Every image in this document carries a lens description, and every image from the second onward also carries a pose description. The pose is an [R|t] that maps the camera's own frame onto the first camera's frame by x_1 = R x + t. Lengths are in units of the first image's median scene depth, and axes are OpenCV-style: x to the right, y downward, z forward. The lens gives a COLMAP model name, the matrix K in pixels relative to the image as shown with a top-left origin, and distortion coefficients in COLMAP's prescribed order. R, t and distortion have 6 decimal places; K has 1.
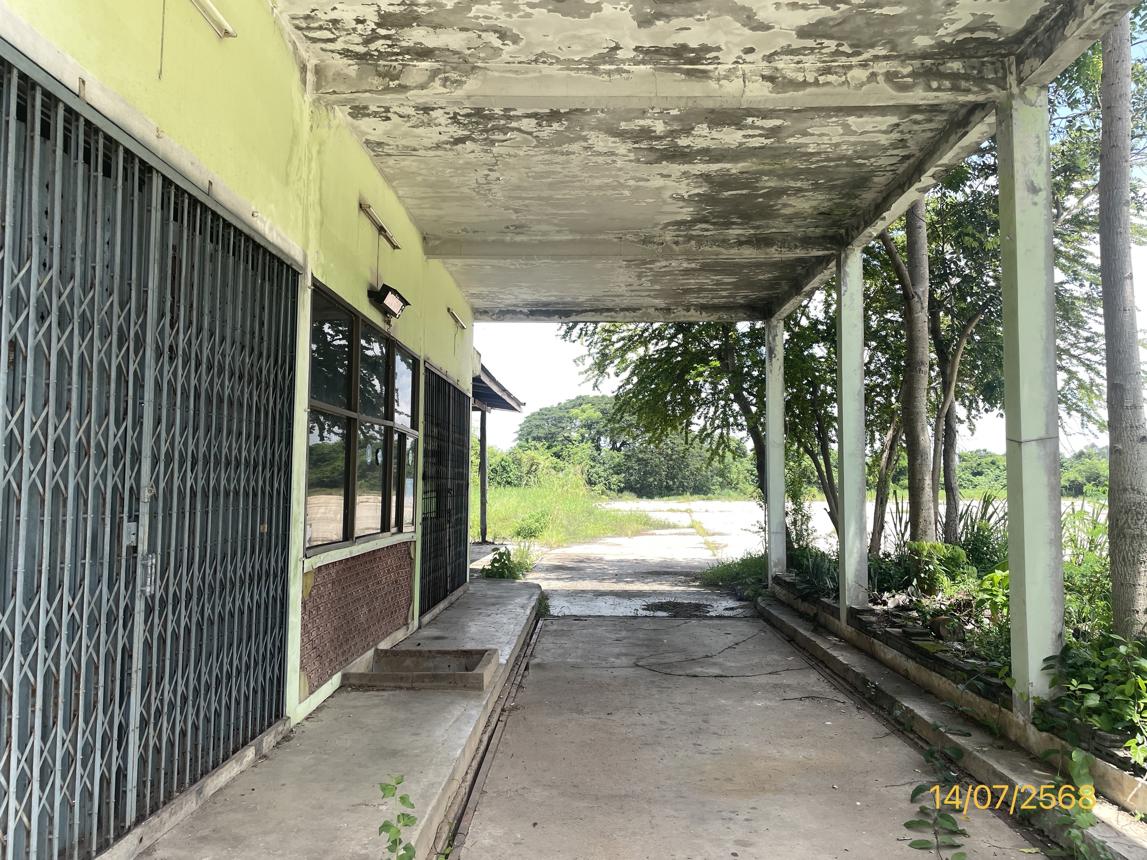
lens RADIAL K [[848.9, 0, 573.5], [0, 848.9, 430.0], [0, 0, 1]] dist [0.001233, -0.004477]
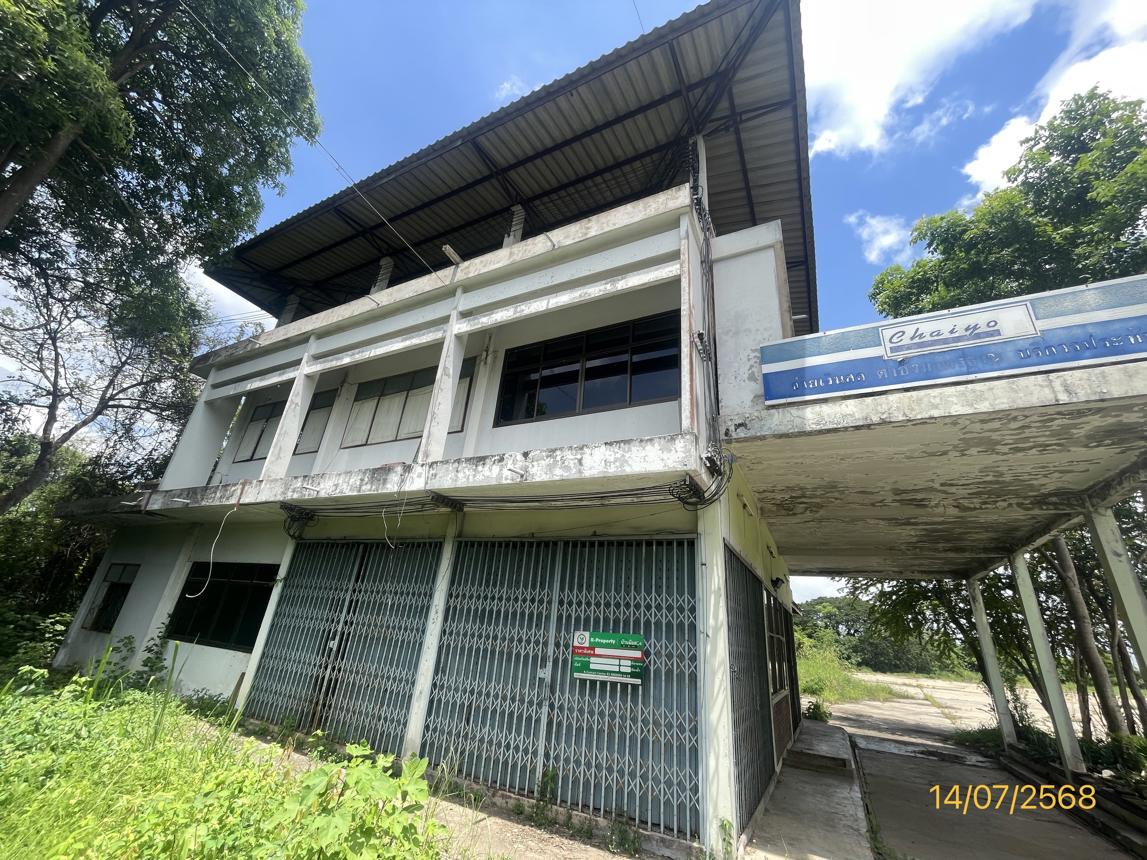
lens RADIAL K [[467.7, 0, 573.5], [0, 467.7, 430.0], [0, 0, 1]] dist [-0.003496, -0.000533]
pose [[0.903097, -0.104399, -0.416553, -0.083981], [-0.051160, 0.936937, -0.345735, -0.041340], [0.426378, 0.333543, 0.840804, -0.309771]]
